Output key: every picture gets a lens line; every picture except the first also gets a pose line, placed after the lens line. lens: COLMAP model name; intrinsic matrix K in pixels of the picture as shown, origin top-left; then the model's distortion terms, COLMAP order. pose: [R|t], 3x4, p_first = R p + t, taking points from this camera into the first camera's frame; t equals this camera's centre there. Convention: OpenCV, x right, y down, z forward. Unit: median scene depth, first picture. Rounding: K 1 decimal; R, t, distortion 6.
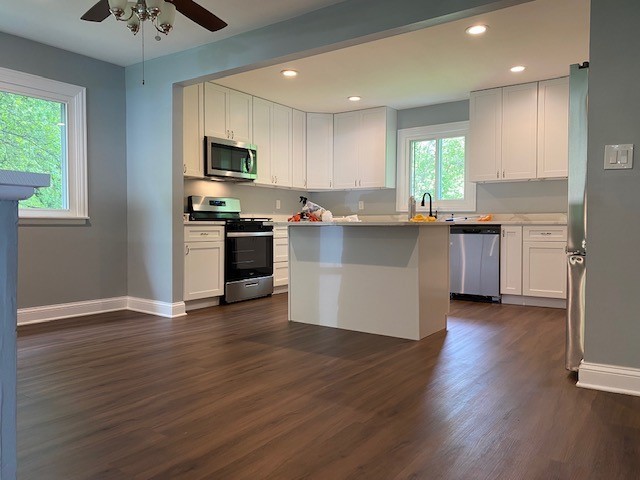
lens RADIAL K [[486.4, 0, 322.7], [0, 486.4, 235.9], [0, 0, 1]] dist [0.060887, -0.066081]
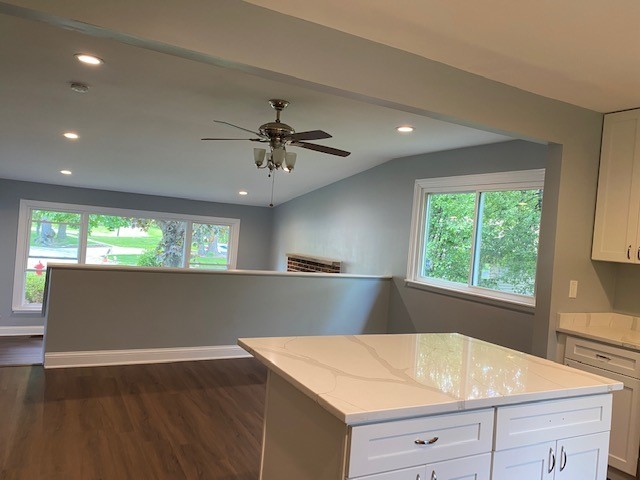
lens RADIAL K [[485.2, 0, 313.6], [0, 485.2, 238.0], [0, 0, 1]] dist [0.051791, -0.064549]
pose [[-0.442334, -0.032305, -0.896268, 0.421972], [-0.105761, 0.994257, 0.016359, -0.109162], [0.890593, 0.102027, -0.443210, 0.801481]]
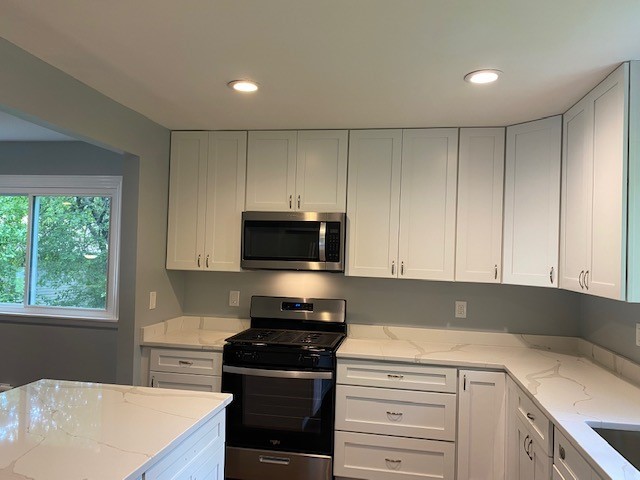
lens RADIAL K [[485.2, 0, 313.6], [0, 485.2, 238.0], [0, 0, 1]] dist [0.051791, -0.064549]
pose [[0.432418, -0.019018, -0.901473, 0.376418], [-0.051501, 0.997624, -0.045751, -0.130712], [0.900201, 0.066210, 0.430411, 0.738621]]
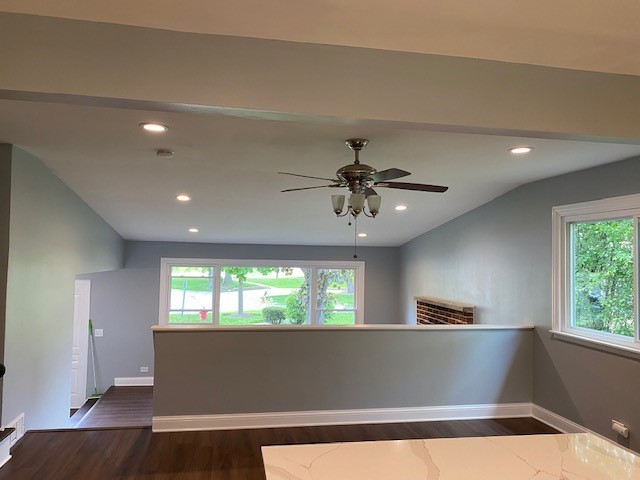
lens RADIAL K [[485.2, 0, 313.6], [0, 485.2, 238.0], [0, 0, 1]] dist [0.051791, -0.064549]
pose [[-0.699654, -0.050300, -0.712709, 0.301802], [-0.041395, 0.998697, -0.029847, -0.141048], [0.713282, 0.008620, -0.700824, 0.823671]]
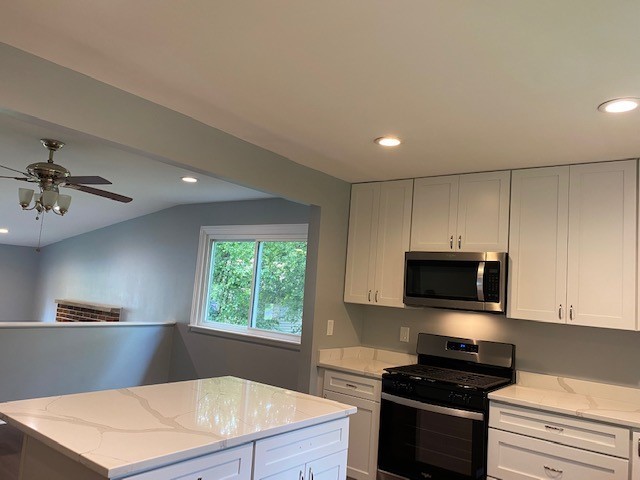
lens RADIAL K [[485.2, 0, 313.6], [0, 485.2, 238.0], [0, 0, 1]] dist [0.051791, -0.064549]
pose [[-0.034675, -0.114701, -0.992795, 0.453481], [-0.101267, 0.988682, -0.110689, -0.119629], [0.994255, 0.096699, -0.045898, 0.820914]]
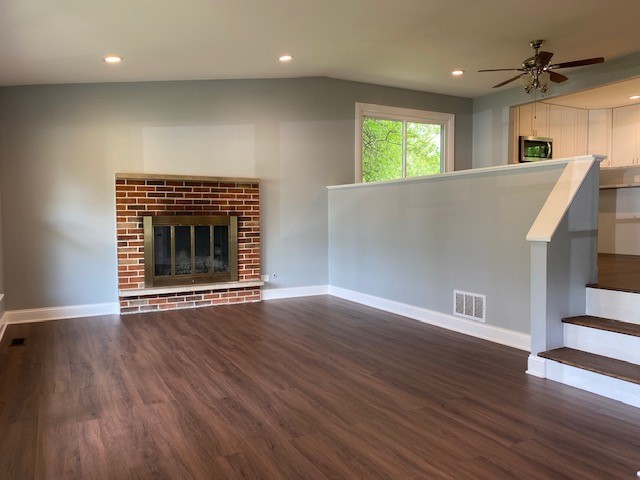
lens RADIAL K [[485.2, 0, 313.6], [0, 485.2, 238.0], [0, 0, 1]] dist [0.051791, -0.064549]
pose [[0.895028, 0.011442, -0.445862, -0.120914], [-0.001271, 0.999732, 0.023105, 0.072600], [0.446007, -0.020113, 0.894803, -0.598352]]
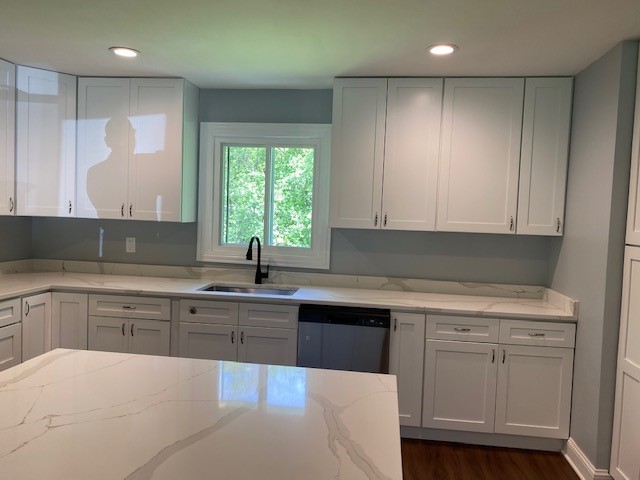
lens RADIAL K [[486.4, 0, 322.7], [0, 486.4, 235.9], [0, 0, 1]] dist [0.060887, -0.066081]
pose [[0.881221, 0.007582, 0.472645, 0.006928], [-0.024887, 0.999229, 0.030371, -0.117178], [-0.472050, -0.038526, 0.880730, 0.468940]]
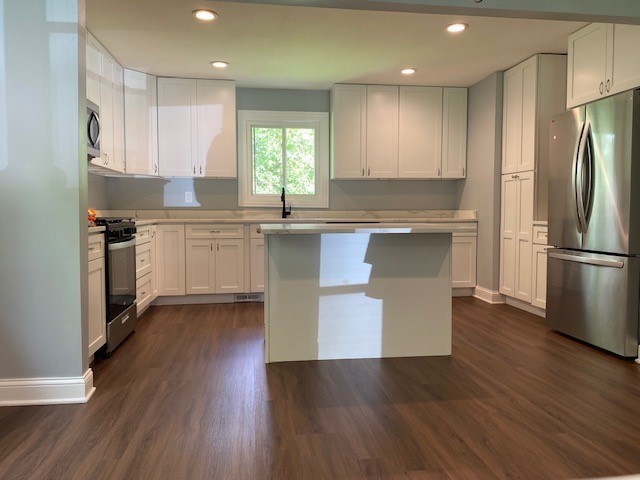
lens RADIAL K [[486.4, 0, 322.7], [0, 486.4, 235.9], [0, 0, 1]] dist [0.060887, -0.066081]
pose [[0.720470, -0.039433, 0.692364, -0.386681], [0.018958, 0.999129, 0.037177, -0.031234], [-0.693227, -0.013659, 0.720590, 0.319172]]
